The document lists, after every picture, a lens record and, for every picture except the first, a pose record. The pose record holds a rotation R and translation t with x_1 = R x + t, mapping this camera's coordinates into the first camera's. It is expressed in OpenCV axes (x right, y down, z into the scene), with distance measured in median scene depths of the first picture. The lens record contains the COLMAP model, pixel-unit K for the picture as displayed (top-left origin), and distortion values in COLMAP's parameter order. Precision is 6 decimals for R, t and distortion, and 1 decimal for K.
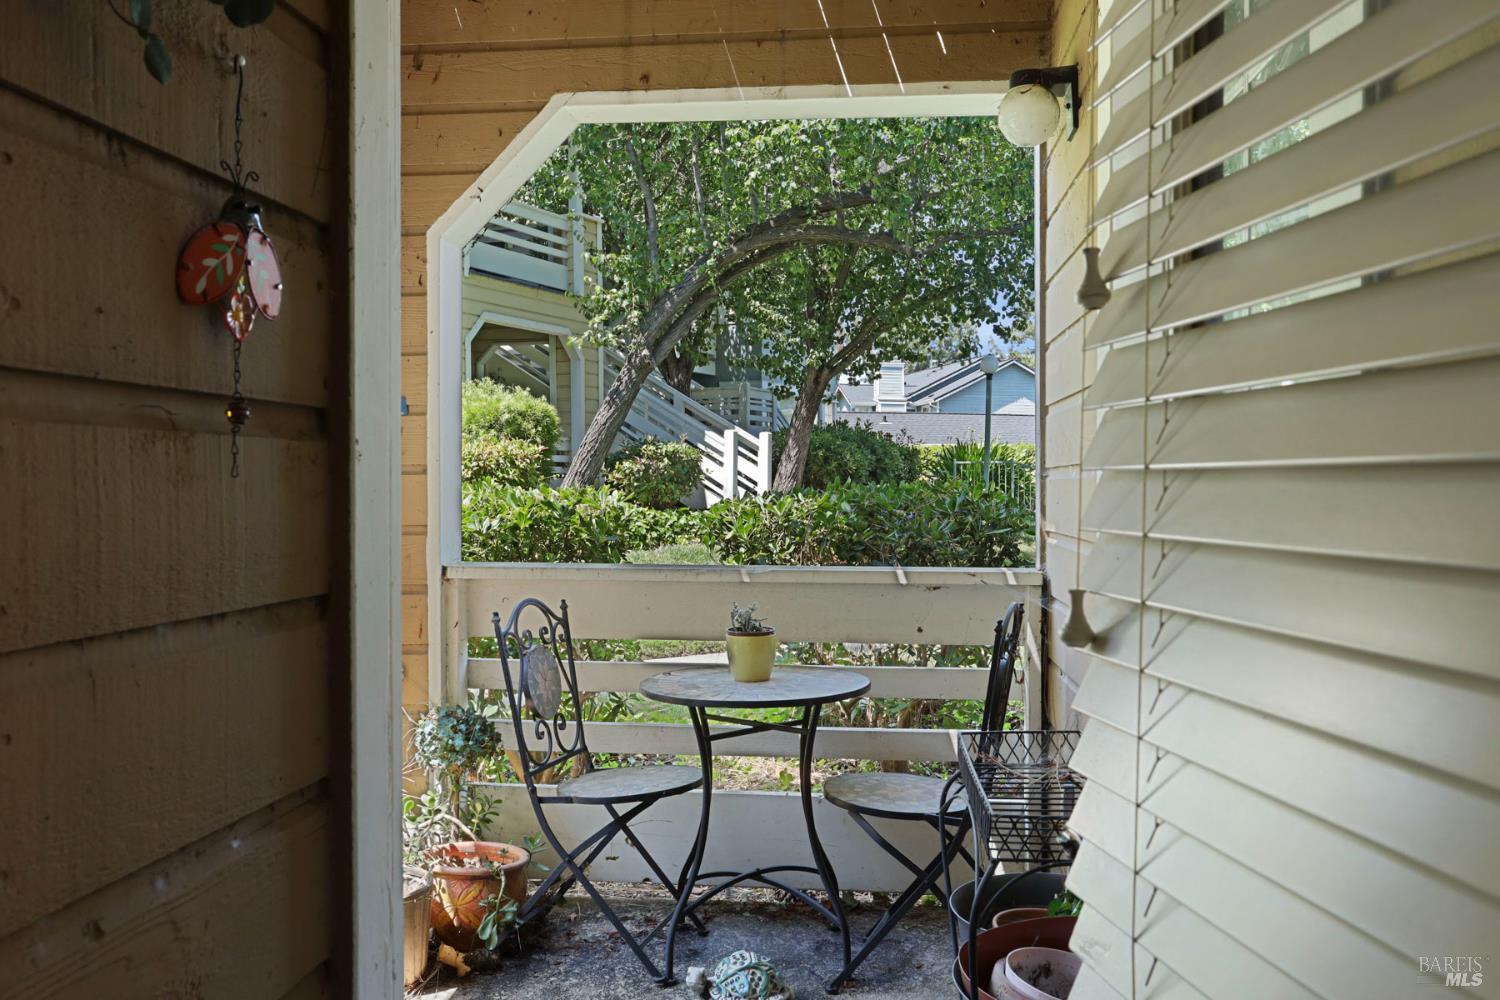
lens RADIAL K [[1354.1, 0, 746.0], [0, 1354.1, 505.7], [0, 0, 1]] dist [-0.049019, 0.012757]
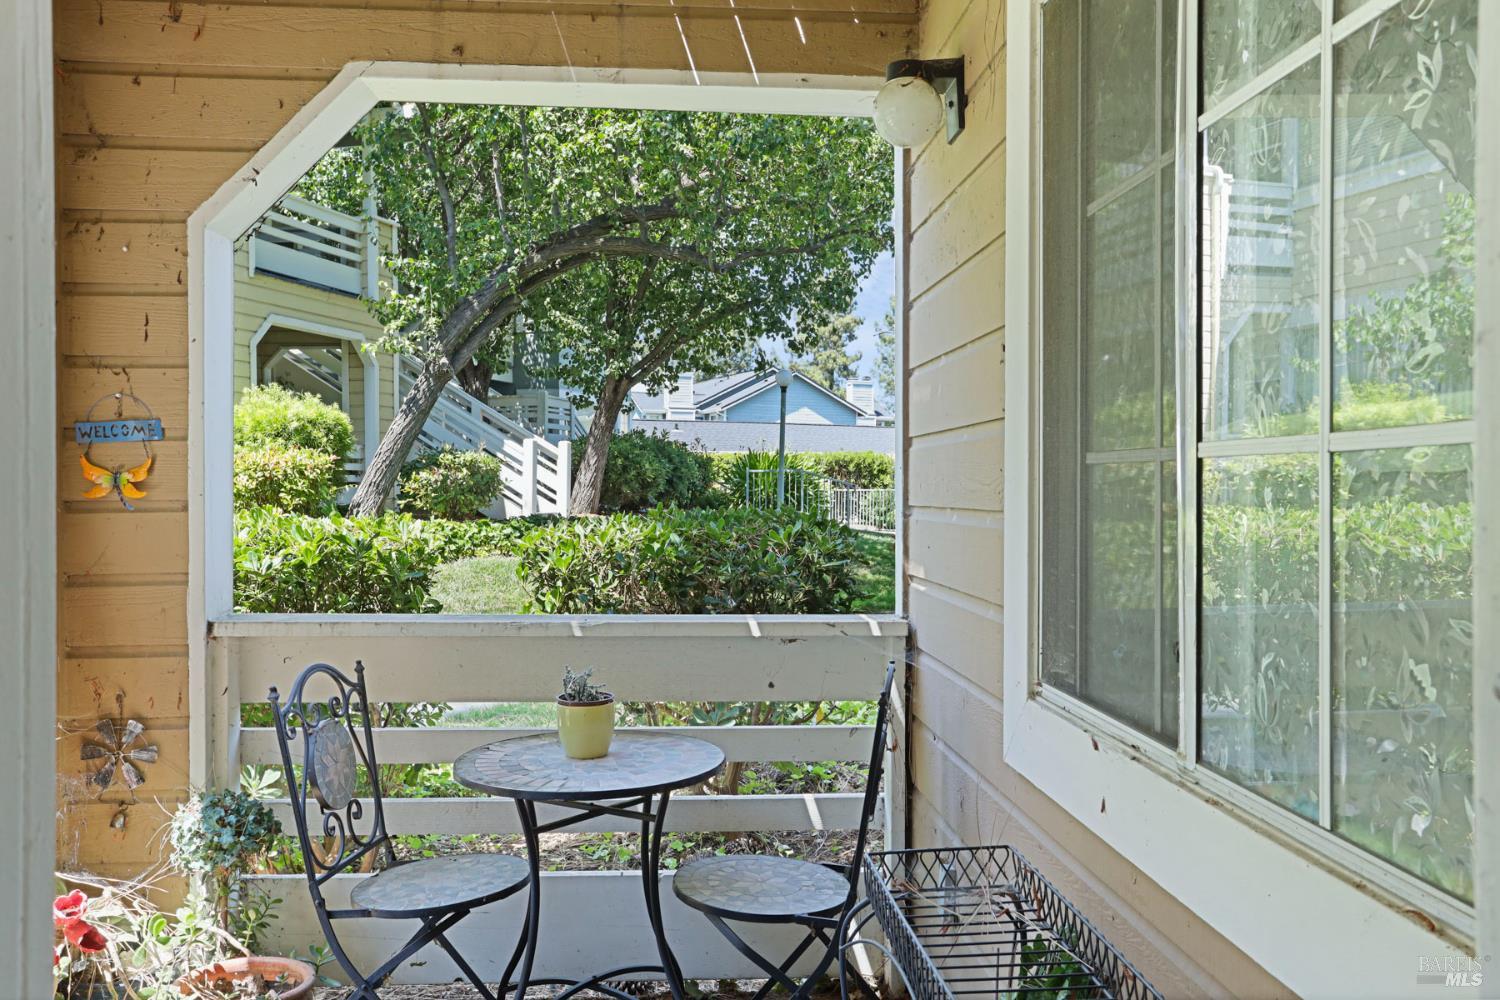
lens RADIAL K [[1263.0, 0, 764.8], [0, 1263.0, 502.7], [0, 0, 1]] dist [-0.038965, 0.062074]
pose [[0.983816, 0.001319, 0.179176, -0.025496], [-0.001259, 0.999999, -0.000451, -0.028593], [-0.179177, 0.000218, 0.983817, 0.174526]]
